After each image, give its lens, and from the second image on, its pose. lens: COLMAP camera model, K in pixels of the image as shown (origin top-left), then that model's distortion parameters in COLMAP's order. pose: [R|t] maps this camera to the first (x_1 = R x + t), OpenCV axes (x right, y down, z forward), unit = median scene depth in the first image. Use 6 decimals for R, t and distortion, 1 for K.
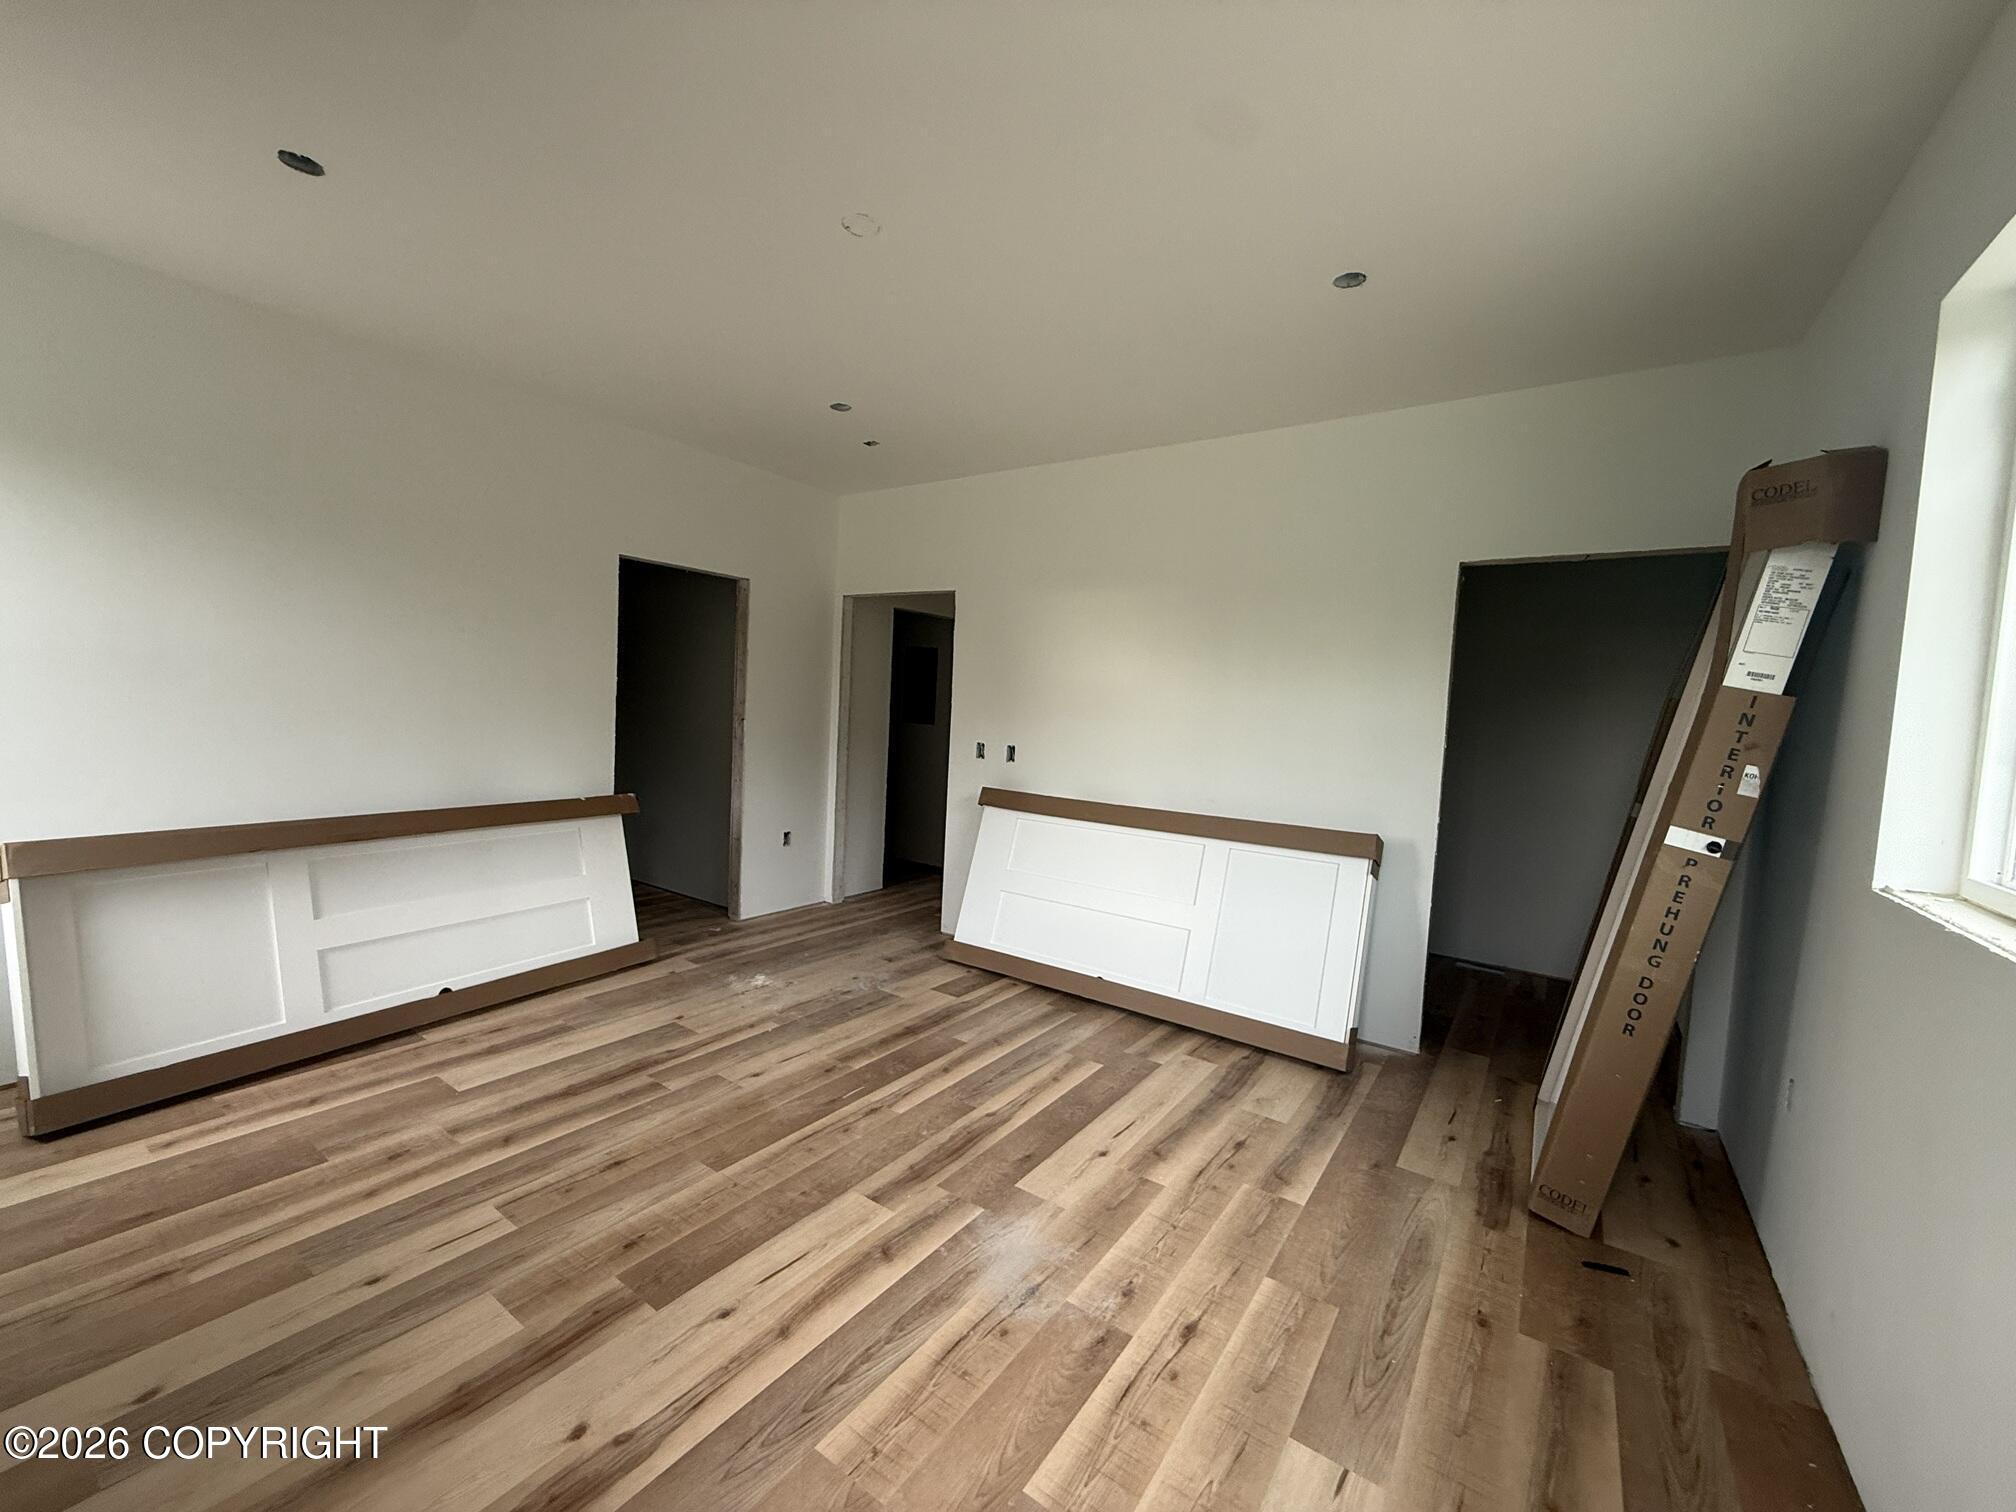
lens RADIAL K [[814.5, 0, 1008.0], [0, 814.5, 756.0], [0, 0, 1]] dist [0.012961, -0.000017]
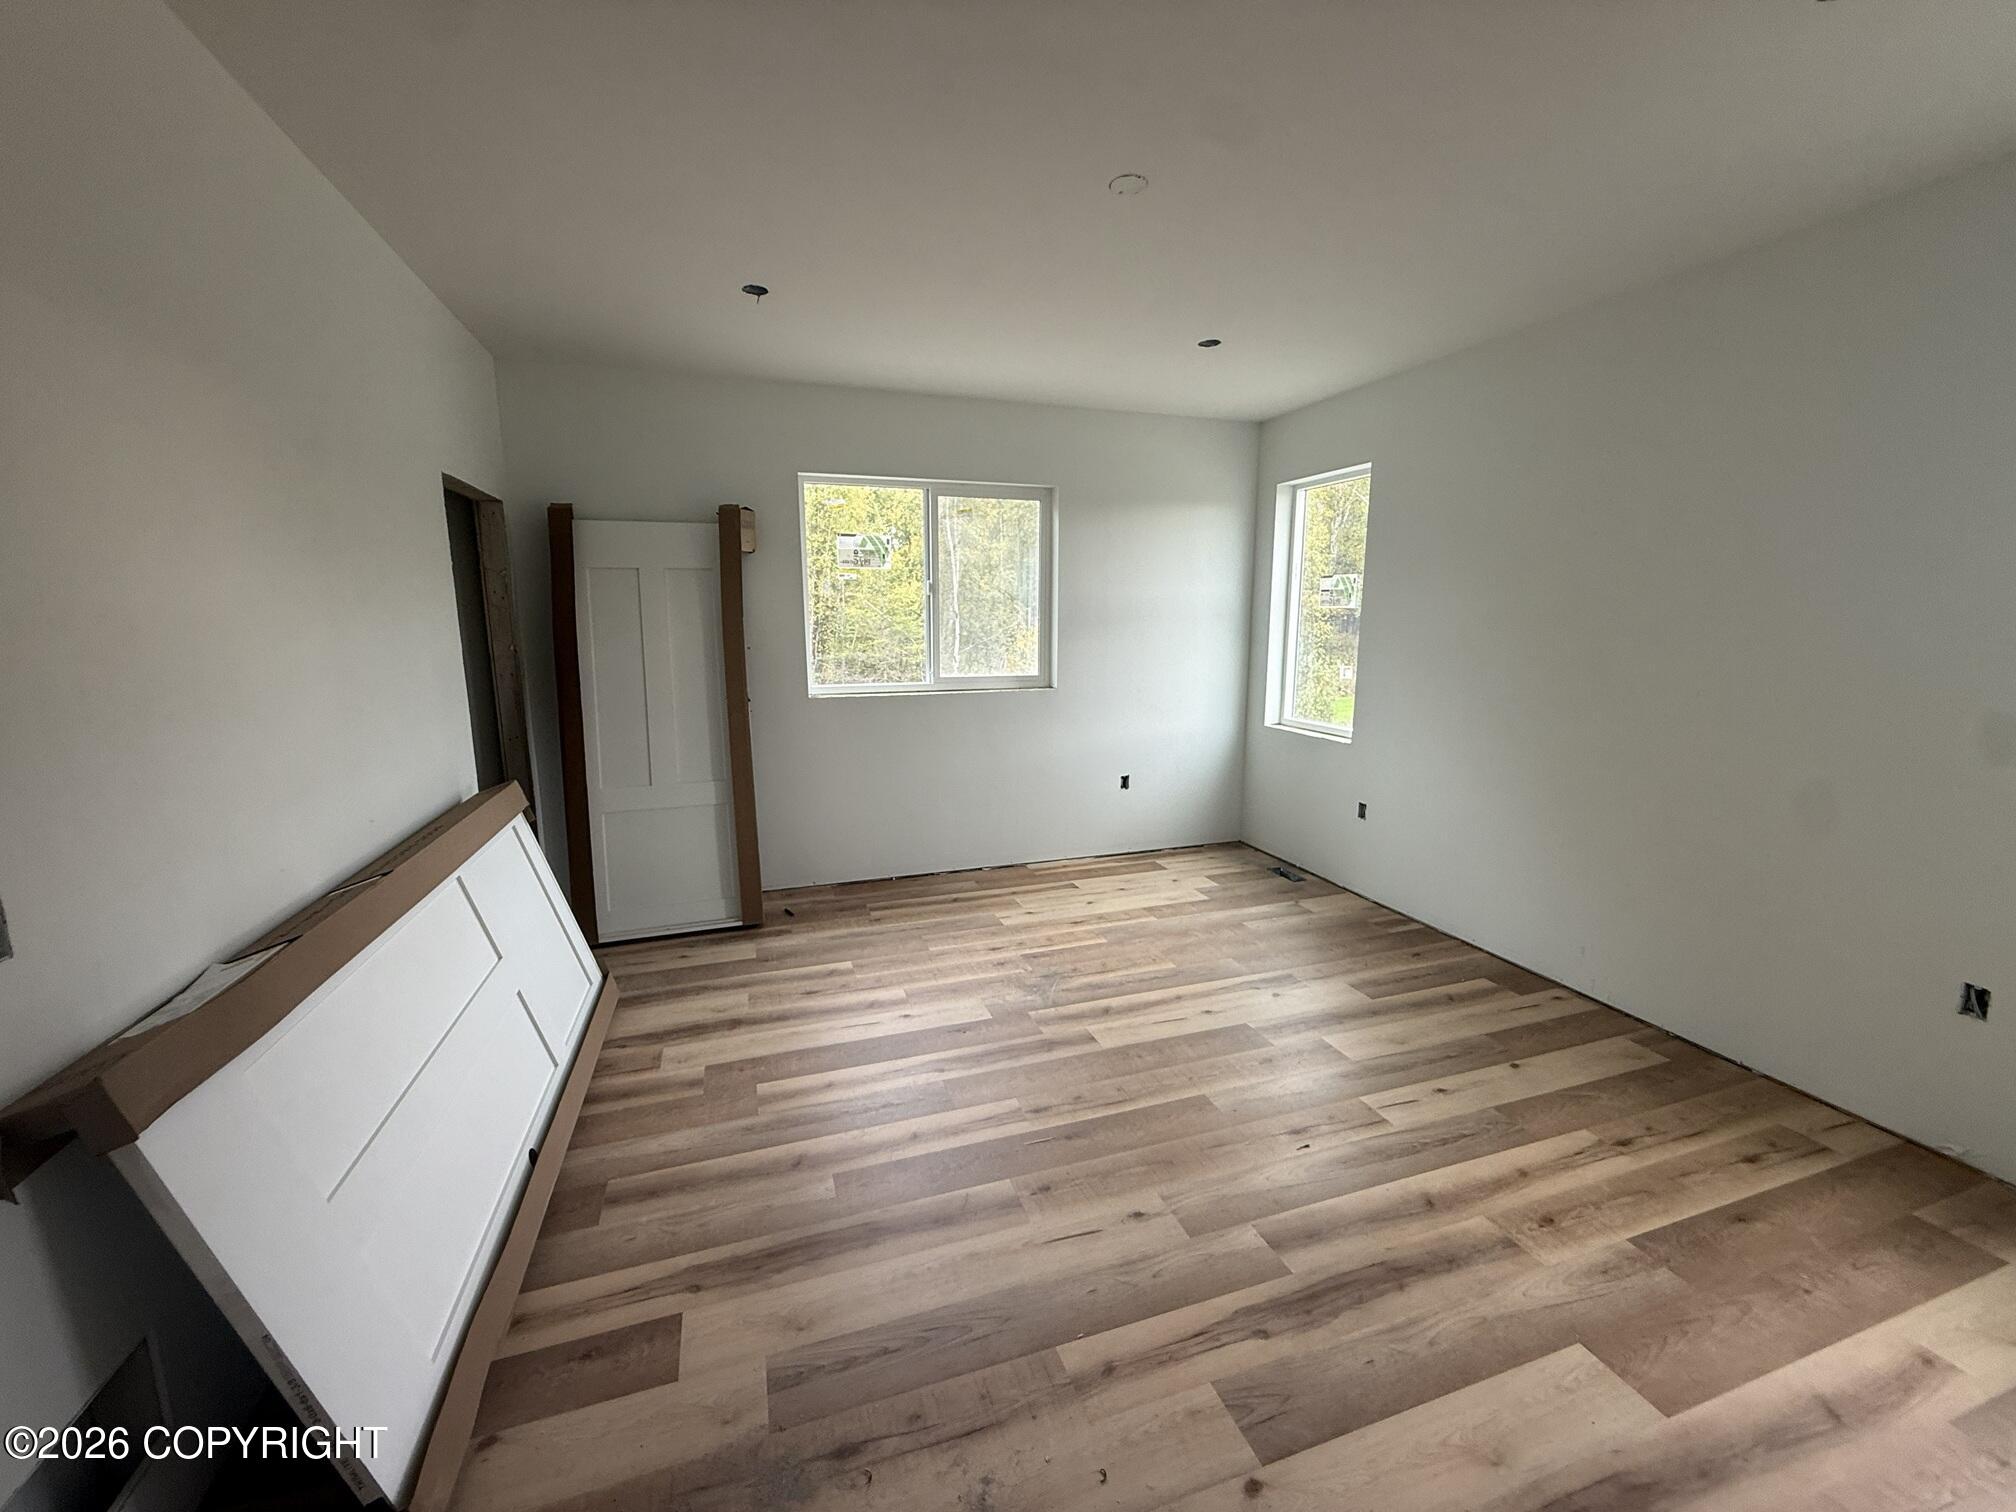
lens RADIAL K [[804.6, 0, 1003.7], [0, 804.6, 759.5], [0, 0, 1]] dist [0.000776, -0.000603]
pose [[-0.802742, -0.149367, 0.577317, -0.685276], [0.000528, 0.967944, 0.251167, -0.207716], [-0.596326, 0.201927, -0.776930, 1.881167]]
